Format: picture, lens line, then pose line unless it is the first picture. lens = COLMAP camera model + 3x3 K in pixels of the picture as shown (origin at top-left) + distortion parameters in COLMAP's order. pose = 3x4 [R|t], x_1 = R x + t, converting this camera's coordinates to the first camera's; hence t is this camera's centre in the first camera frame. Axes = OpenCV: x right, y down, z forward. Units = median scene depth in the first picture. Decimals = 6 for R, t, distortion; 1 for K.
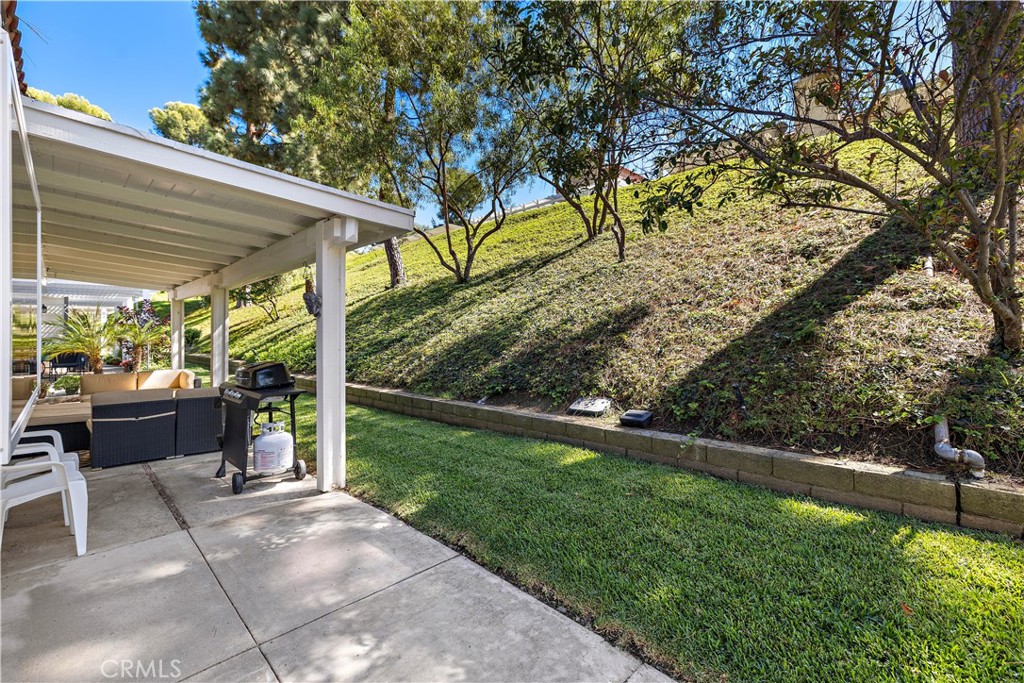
lens RADIAL K [[436.9, 0, 518.2], [0, 436.9, 329.3], [0, 0, 1]] dist [0.000831, -0.000016]
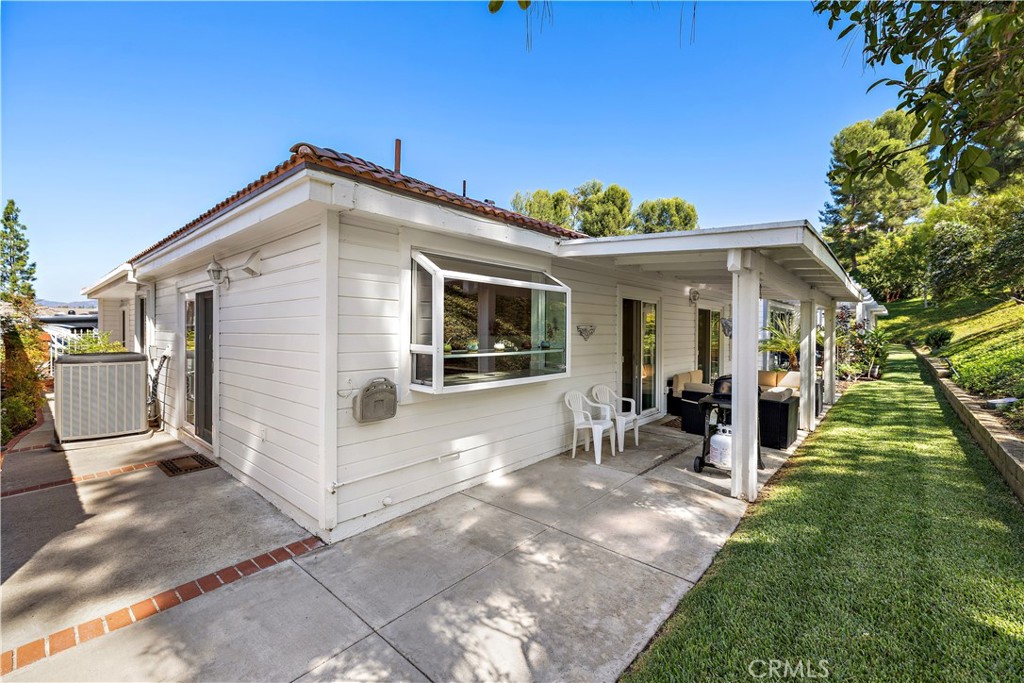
lens RADIAL K [[427.5, 0, 514.9], [0, 427.5, 335.2], [0, 0, 1]] dist [0.000255, 0.000165]
pose [[0.058290, 0.017029, -0.998154, 0.608162], [0.005283, 0.999835, 0.017366, -0.062079], [0.998286, -0.006285, 0.058191, 0.384592]]
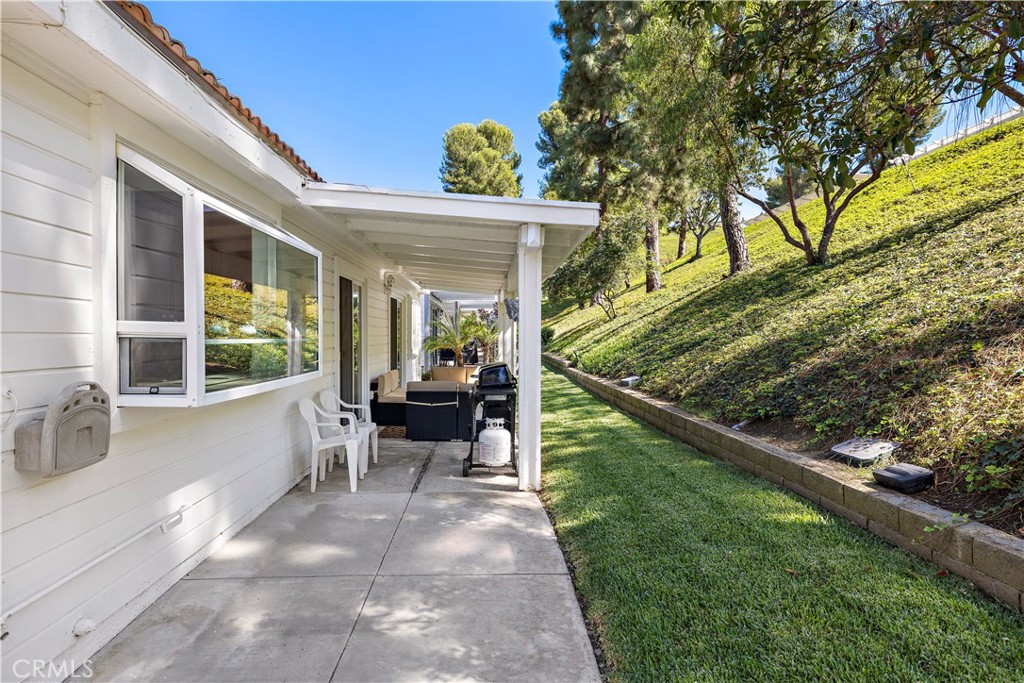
lens RADIAL K [[544.0, 0, 512.0], [0, 544.0, 341.5], [0, 0, 1]] dist [-0.001988, 0.000632]
pose [[0.735186, 0.015909, -0.677679, 0.415836], [0.002169, 0.999664, 0.025820, -0.016280], [0.677862, -0.020452, 0.734905, 0.040142]]
